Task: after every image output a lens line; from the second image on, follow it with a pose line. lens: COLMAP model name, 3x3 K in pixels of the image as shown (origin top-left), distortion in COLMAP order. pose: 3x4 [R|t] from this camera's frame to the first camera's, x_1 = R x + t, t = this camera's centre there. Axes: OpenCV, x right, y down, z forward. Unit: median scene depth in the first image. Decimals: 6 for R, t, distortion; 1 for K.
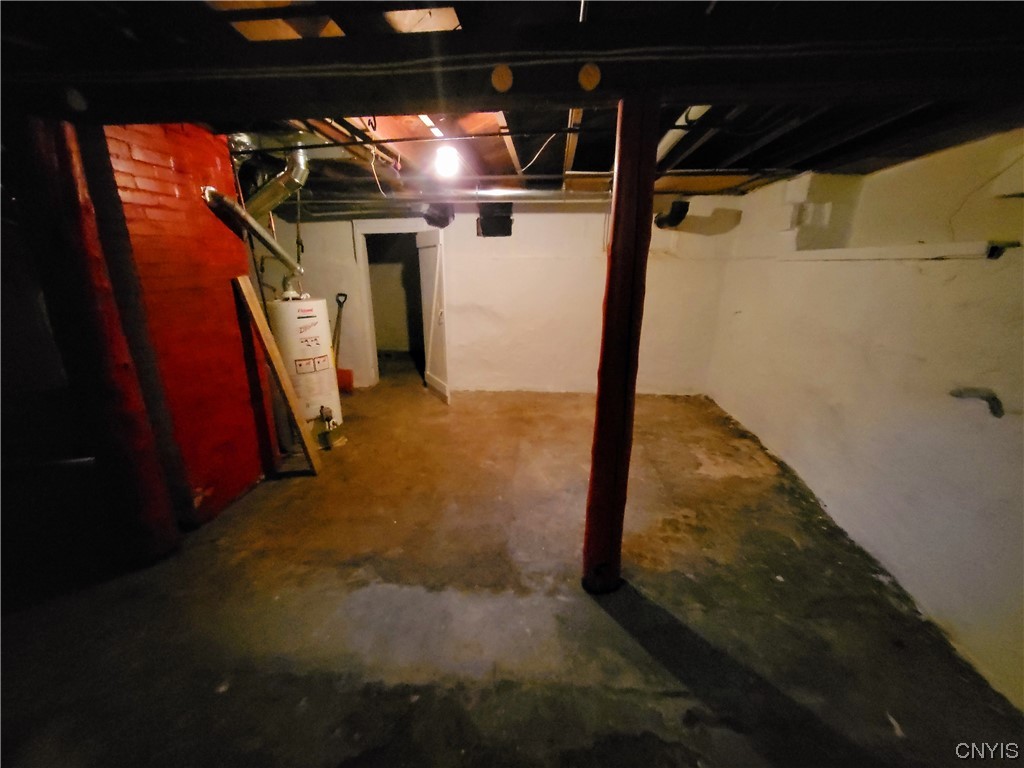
lens RADIAL K [[402.7, 0, 510.4], [0, 402.7, 382.5], [0, 0, 1]] dist [-0.000522, -0.001065]
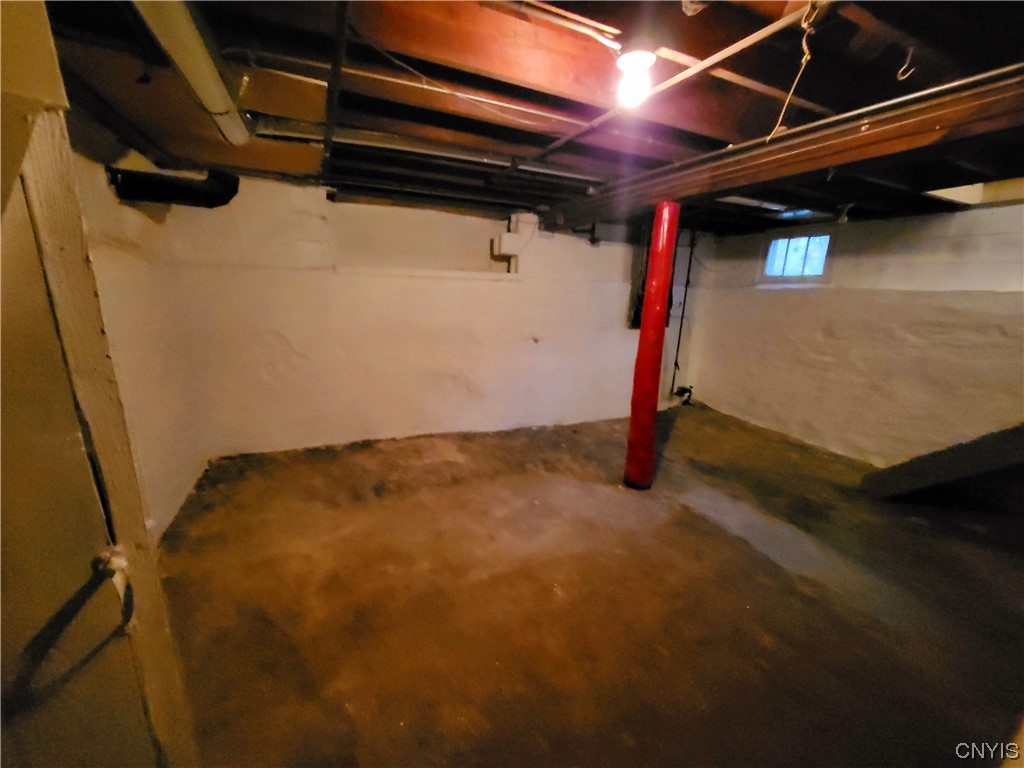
lens RADIAL K [[402.7, 0, 510.4], [0, 402.7, 382.5], [0, 0, 1]] dist [-0.000522, -0.001065]
pose [[-0.510670, -0.220944, 0.830903, -0.541326], [0.205181, 0.907177, 0.367330, -0.404125], [-0.834935, 0.358070, -0.417934, 1.404432]]
